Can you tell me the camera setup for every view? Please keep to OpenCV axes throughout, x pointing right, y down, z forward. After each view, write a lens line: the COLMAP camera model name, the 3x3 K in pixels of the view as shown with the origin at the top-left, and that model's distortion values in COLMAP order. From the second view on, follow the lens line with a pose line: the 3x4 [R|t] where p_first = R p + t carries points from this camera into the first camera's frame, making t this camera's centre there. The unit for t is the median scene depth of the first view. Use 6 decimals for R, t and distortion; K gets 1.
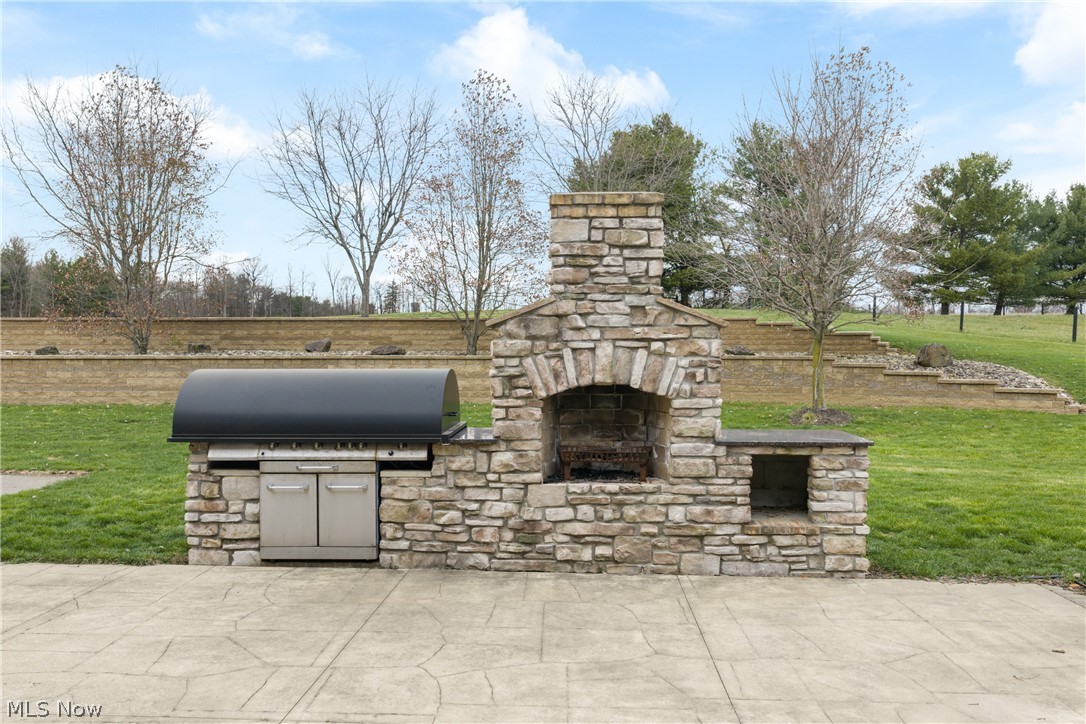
lens RADIAL K [[902.4, 0, 543.0], [0, 902.4, 362.0], [0, 0, 1]] dist [0.014229, -0.011055]
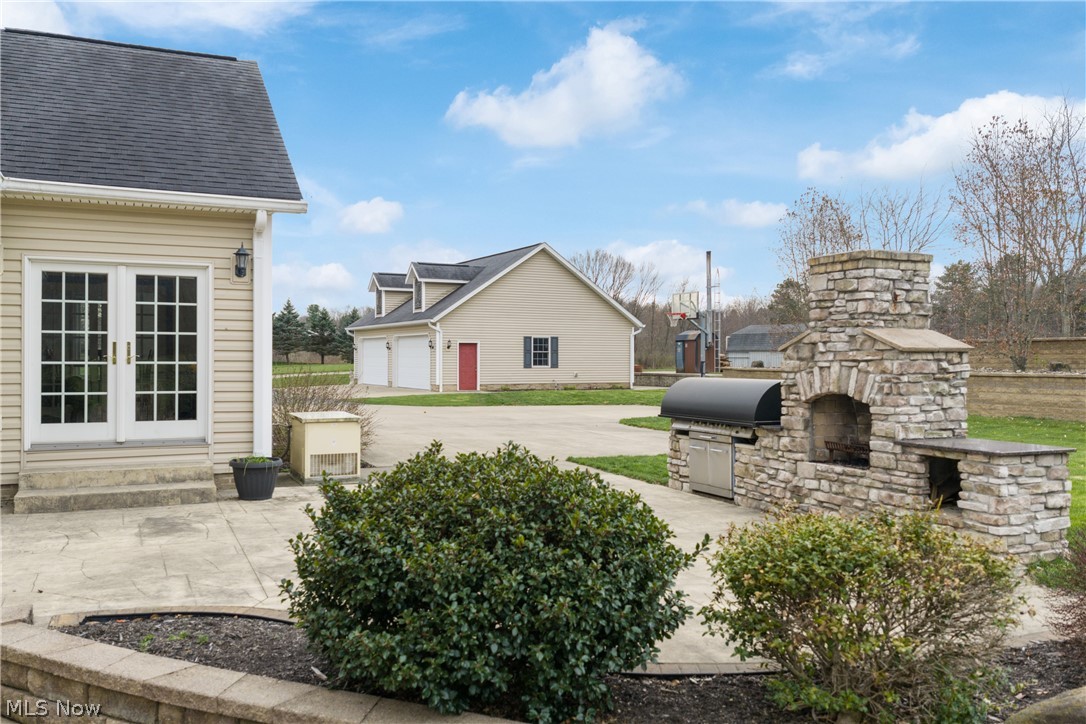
lens RADIAL K [[902.4, 0, 543.0], [0, 902.4, 362.0], [0, 0, 1]] dist [0.014229, -0.011055]
pose [[0.440007, 0.003778, -0.897987, 1.105325], [-0.021829, 0.999741, -0.006489, -0.004010], [0.897729, 0.022458, 0.439975, -0.002214]]
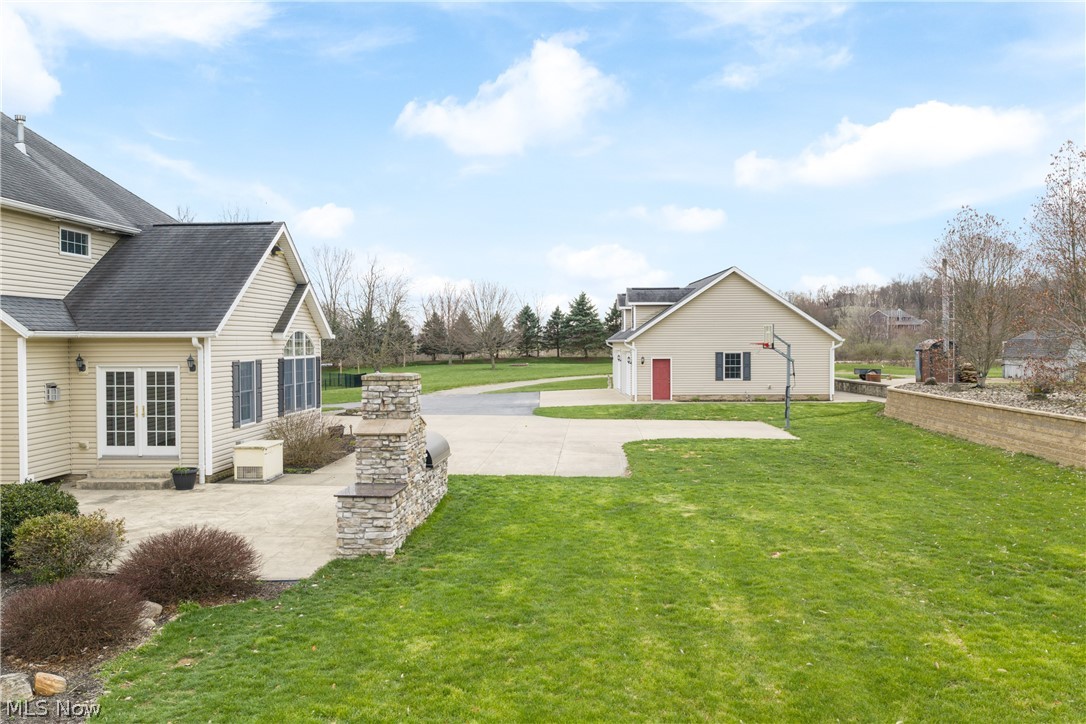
lens RADIAL K [[902.4, 0, 543.0], [0, 902.4, 362.0], [0, 0, 1]] dist [0.014229, -0.011055]
pose [[-0.030498, 0.021922, -0.999294, 2.414610], [-0.017374, 0.999597, 0.022459, -0.271987], [0.999384, 0.018047, -0.030105, 1.476587]]
